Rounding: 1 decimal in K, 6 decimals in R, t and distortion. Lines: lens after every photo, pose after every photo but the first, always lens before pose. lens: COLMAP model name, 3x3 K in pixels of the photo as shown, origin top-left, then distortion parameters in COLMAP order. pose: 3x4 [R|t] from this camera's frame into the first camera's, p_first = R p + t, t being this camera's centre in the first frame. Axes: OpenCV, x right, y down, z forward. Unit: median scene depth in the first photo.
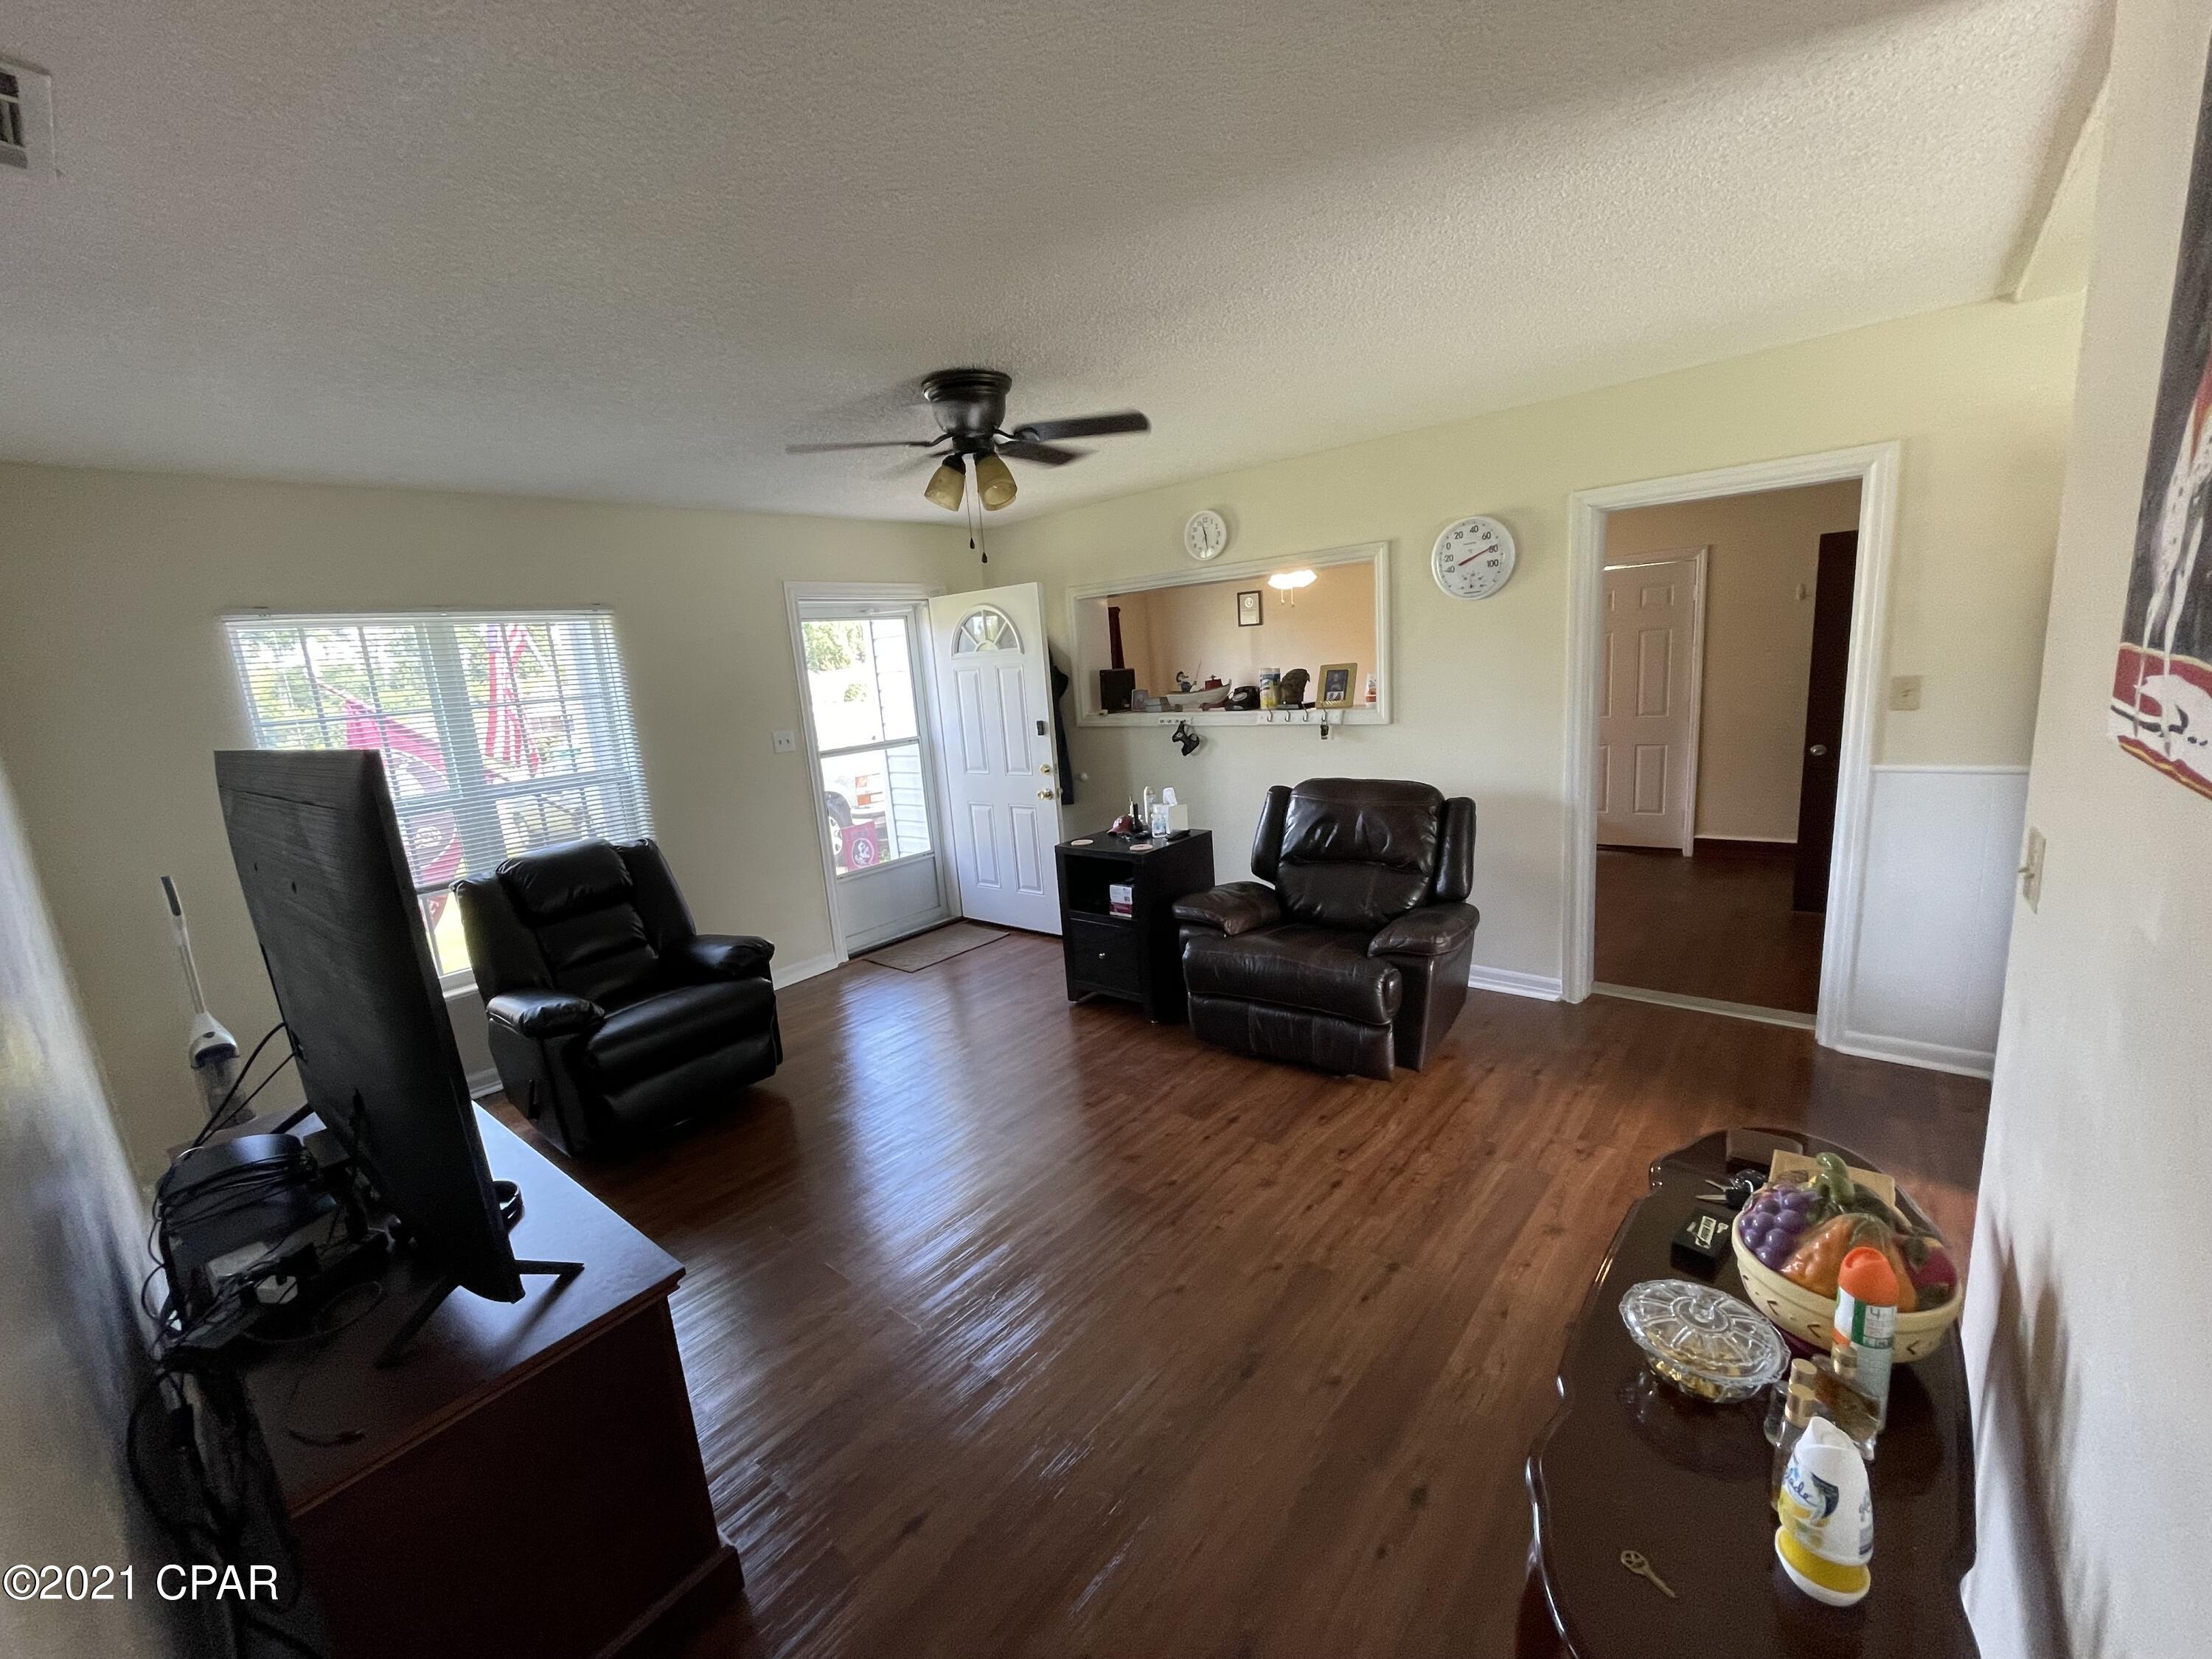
lens RADIAL K [[894.3, 0, 1100.4], [0, 894.3, 829.6], [0, 0, 1]] dist [0.001324, 0.000839]
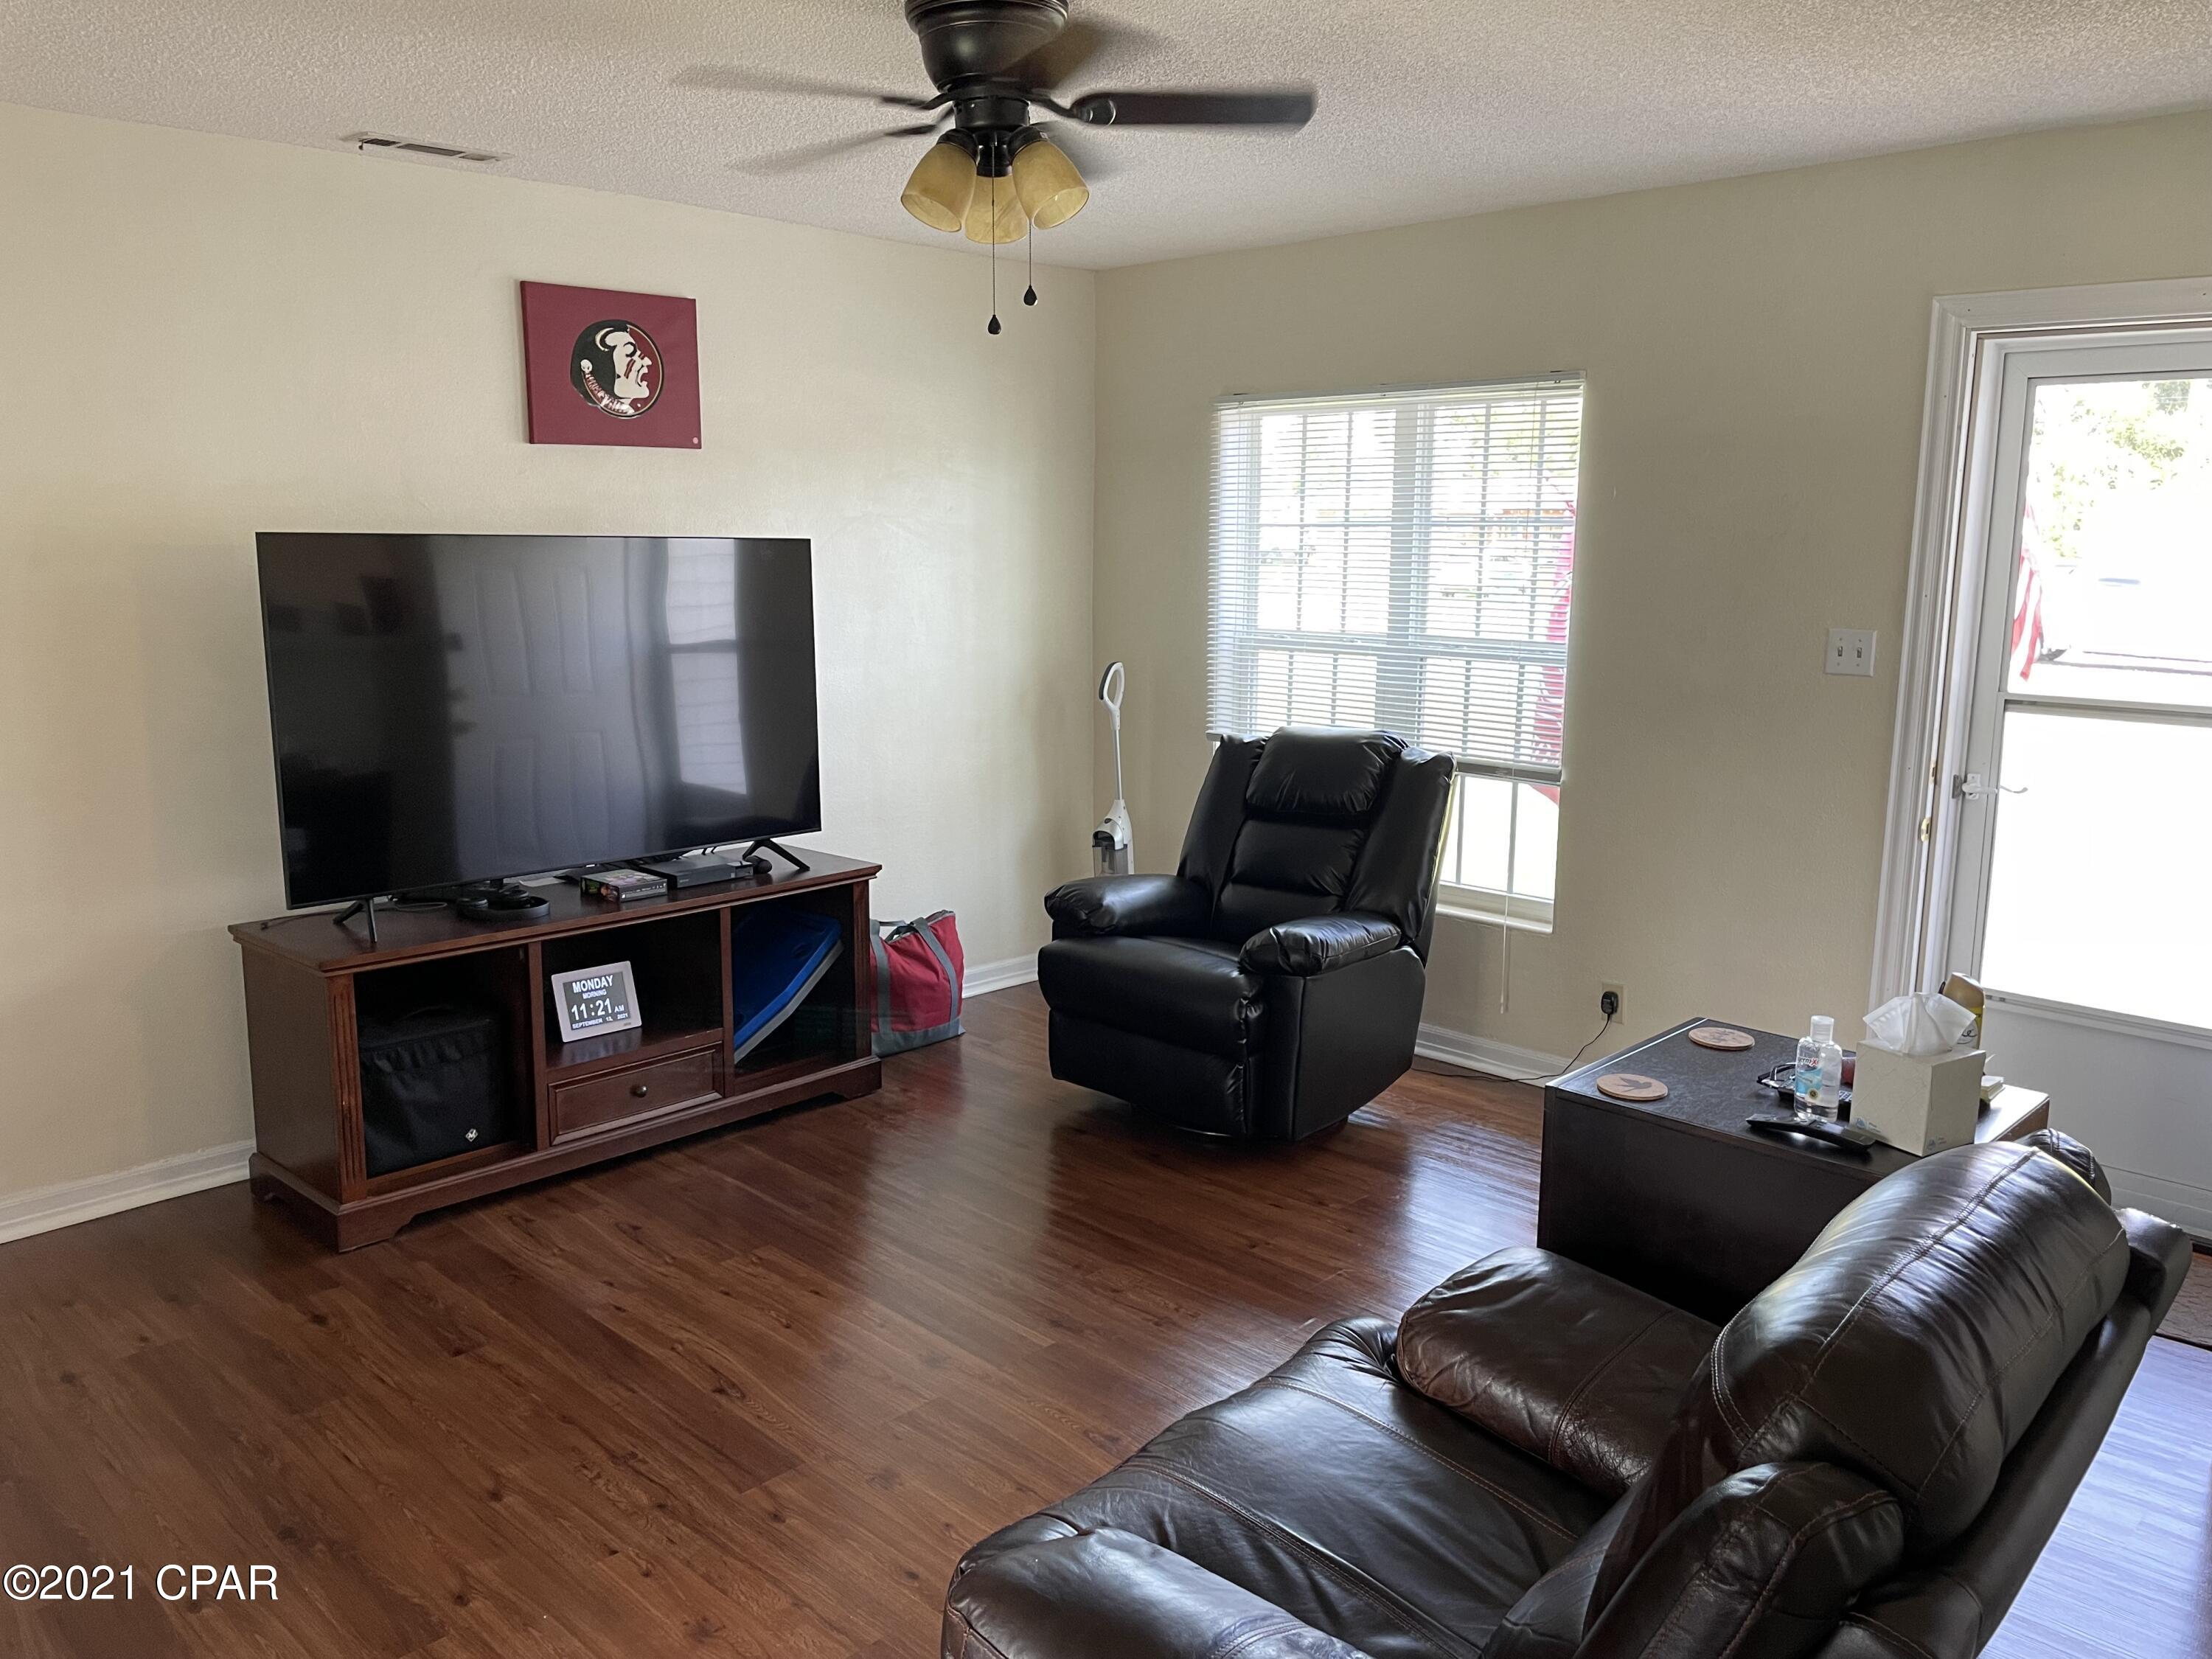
lens RADIAL K [[1663.6, 0, 1095.1], [0, 1663.6, 818.0], [0, 0, 1]] dist [0.066941, -0.054922]
pose [[-0.069048, 0.250959, -0.965532, 1.019220], [-0.191807, 0.946445, 0.259715, -0.319630], [0.979001, 0.203128, -0.017215, 1.231909]]
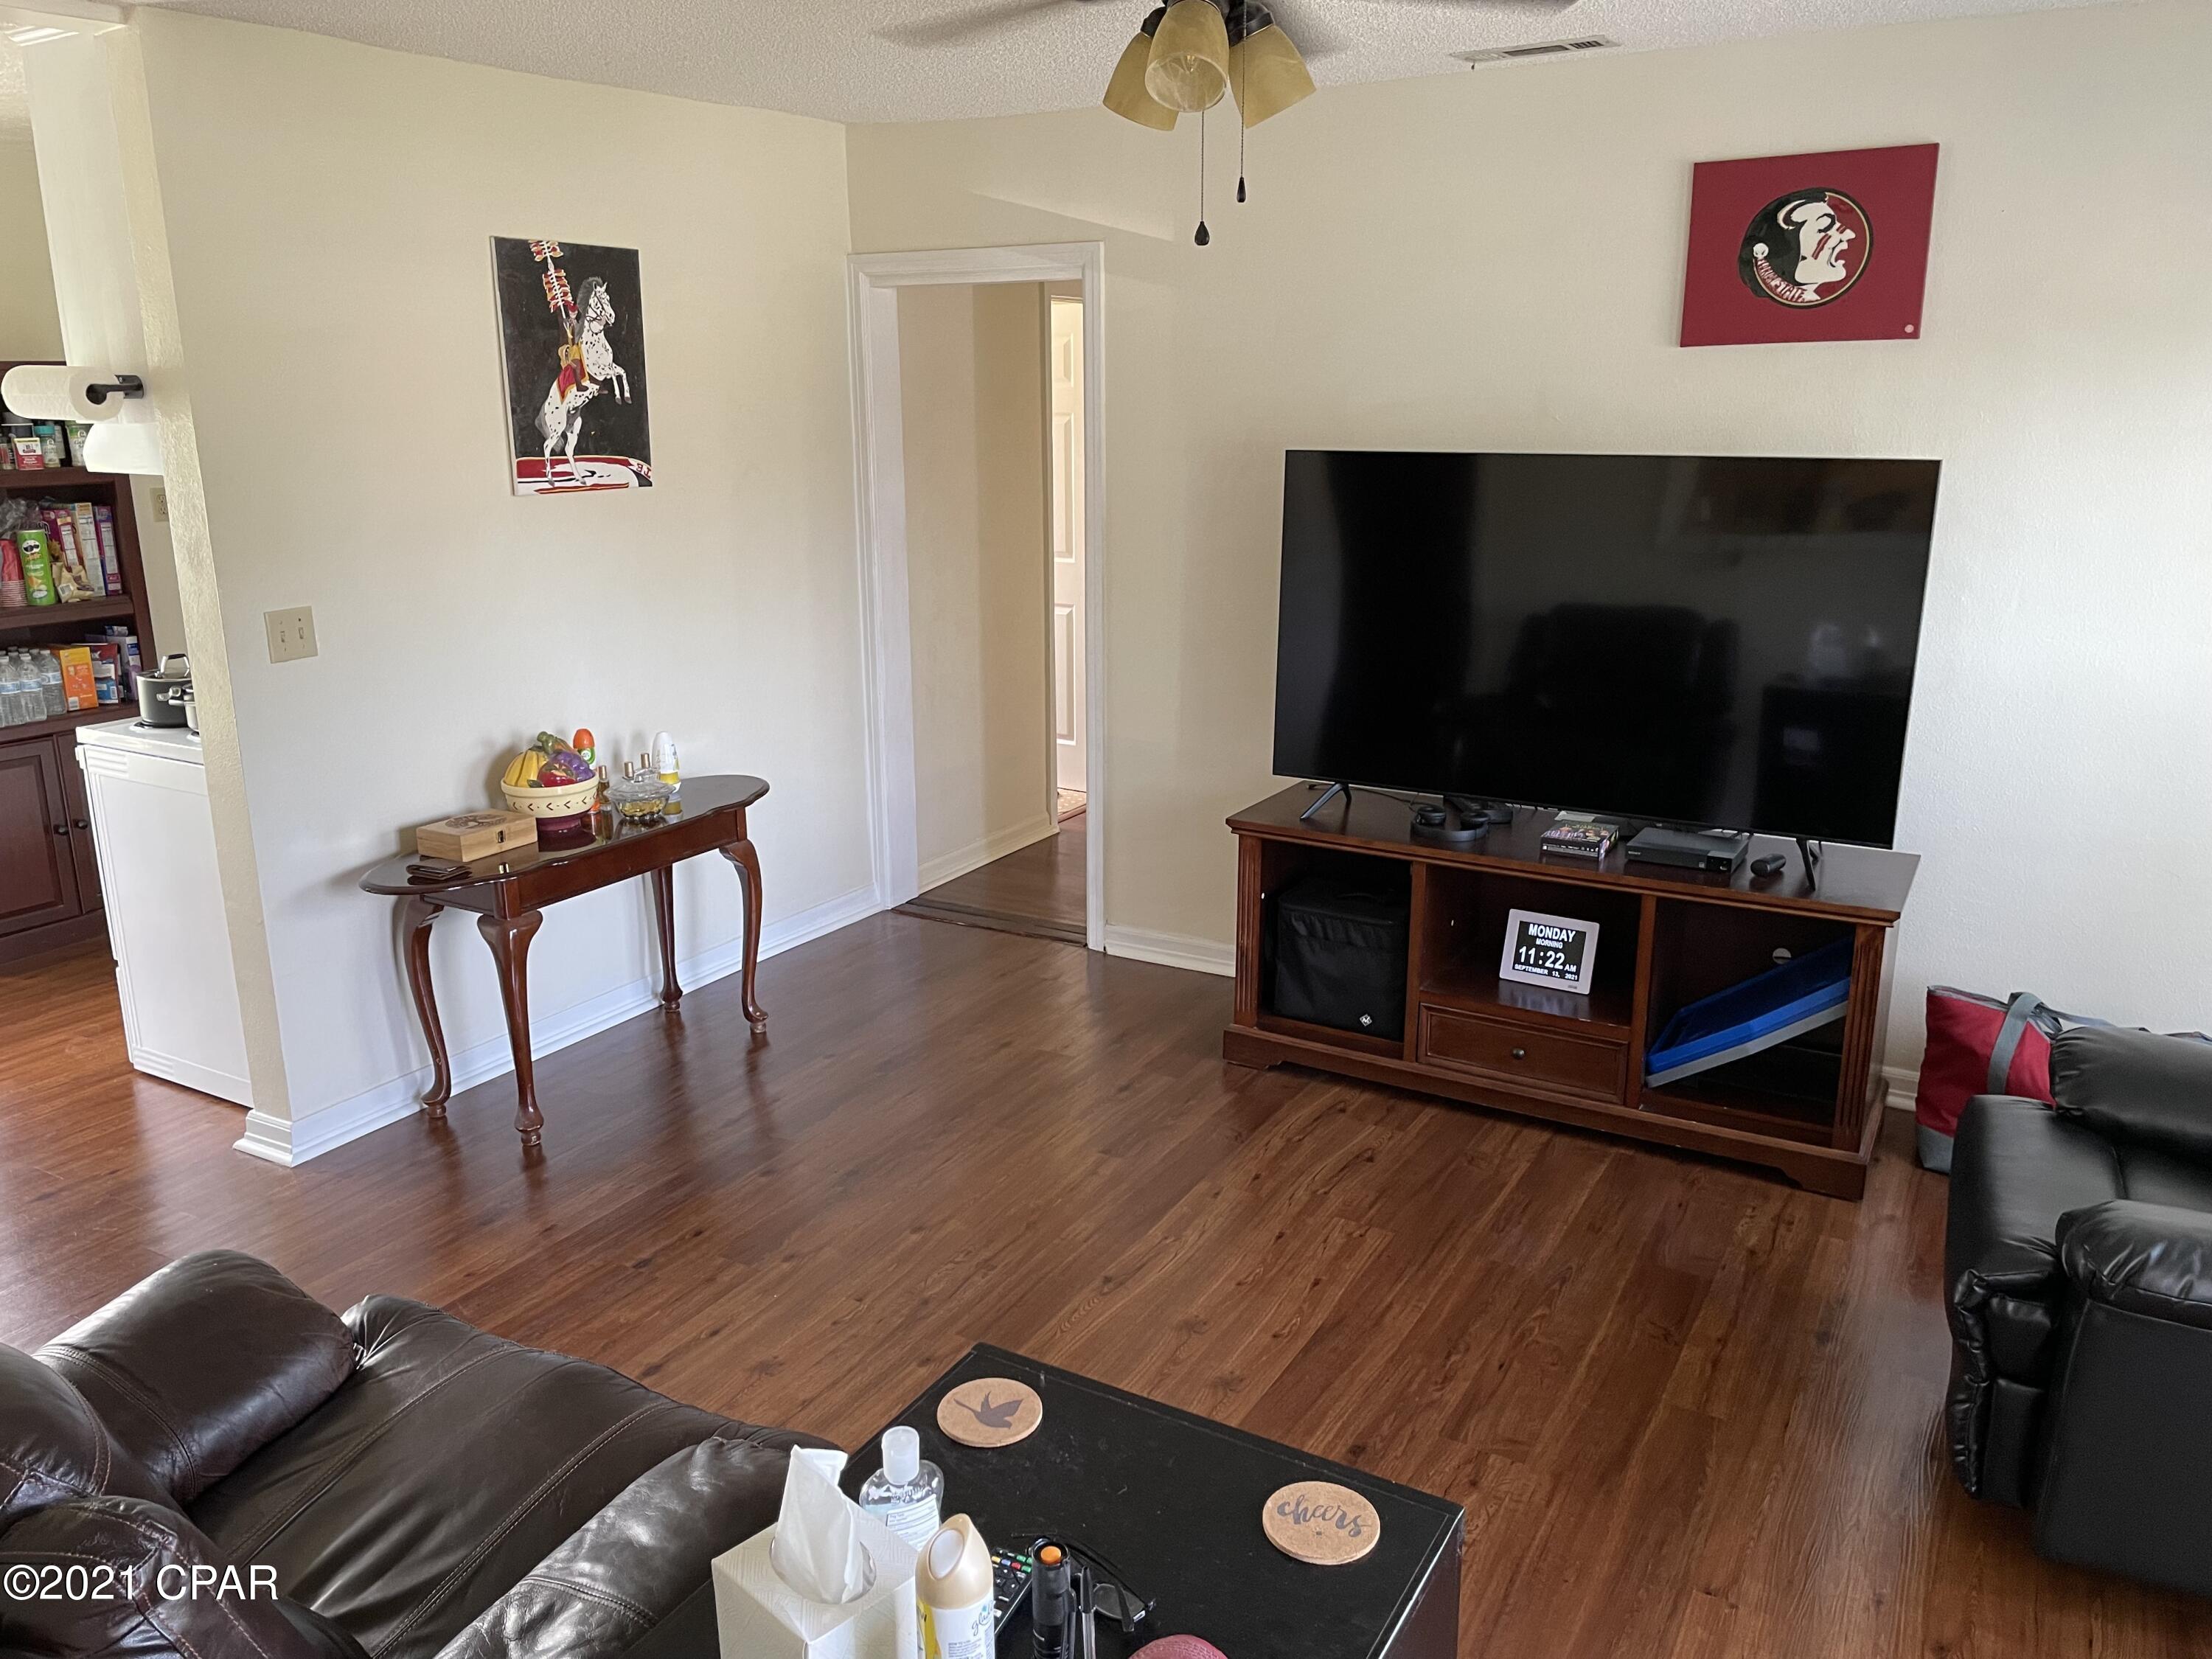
lens RADIAL K [[1663.6, 0, 1096.0], [0, 1663.6, 813.1], [0, 0, 1]] dist [0.066941, -0.054922]
pose [[-0.980973, 0.125654, -0.147994, 0.097629], [0.048410, 0.896536, 0.440318, -0.453473], [0.188010, 0.424776, -0.885561, 2.037246]]
